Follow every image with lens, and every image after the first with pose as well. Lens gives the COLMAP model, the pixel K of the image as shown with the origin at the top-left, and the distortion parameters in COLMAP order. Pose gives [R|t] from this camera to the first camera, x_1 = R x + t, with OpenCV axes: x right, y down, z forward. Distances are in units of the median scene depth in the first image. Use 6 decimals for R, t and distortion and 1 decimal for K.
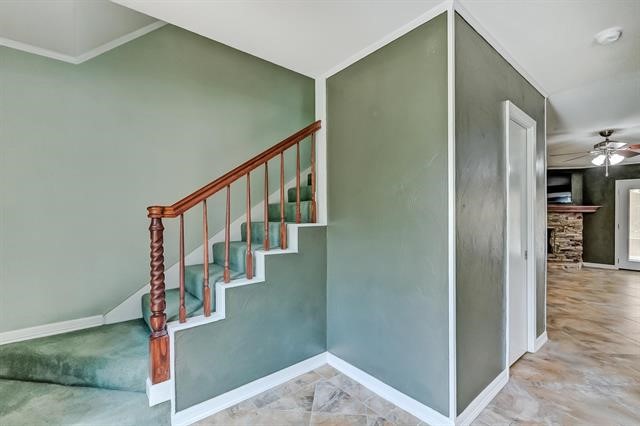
lens RADIAL K [[287.8, 0, 320.4], [0, 287.8, 214.8], [0, 0, 1]] dist [0.003556, -0.002798]
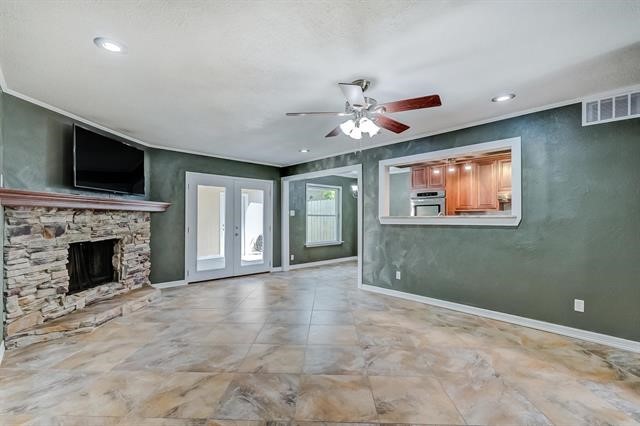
lens RADIAL K [[287.8, 0, 318.1], [0, 287.8, 214.4], [0, 0, 1]] dist [0.003556, -0.002798]
pose [[-0.067794, 0.013479, 0.997608, 0.206126], [0.004632, 0.999902, -0.013195, 0.009006], [-0.997689, 0.003727, -0.067850, 0.652004]]
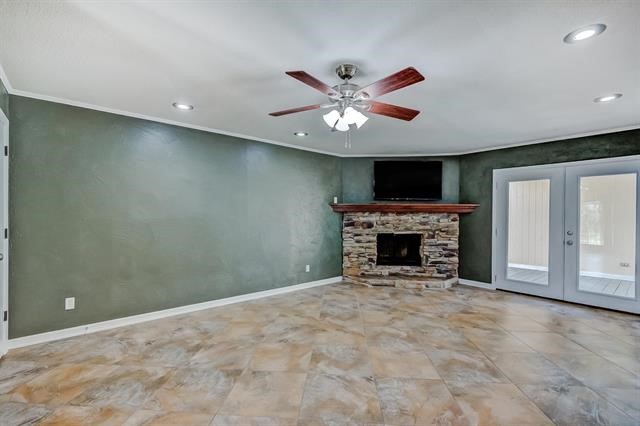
lens RADIAL K [[287.8, 0, 316.8], [0, 287.8, 216.2], [0, 0, 1]] dist [0.003556, -0.002798]
pose [[0.999701, 0.008711, 0.022864, 0.521748], [-0.008605, 0.999952, -0.004769, 0.007495], [-0.022905, 0.004571, 0.999727, 0.252959]]
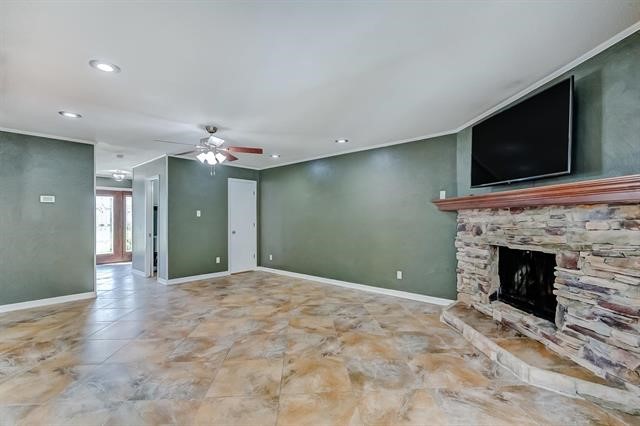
lens RADIAL K [[287.8, 0, 317.3], [0, 287.8, 215.2], [0, 0, 1]] dist [0.003556, -0.002798]
pose [[0.158688, -0.005829, -0.987312, 1.113459], [-0.003726, 0.999972, -0.006503, 0.005445], [0.987322, 0.004710, 0.158662, 0.683071]]
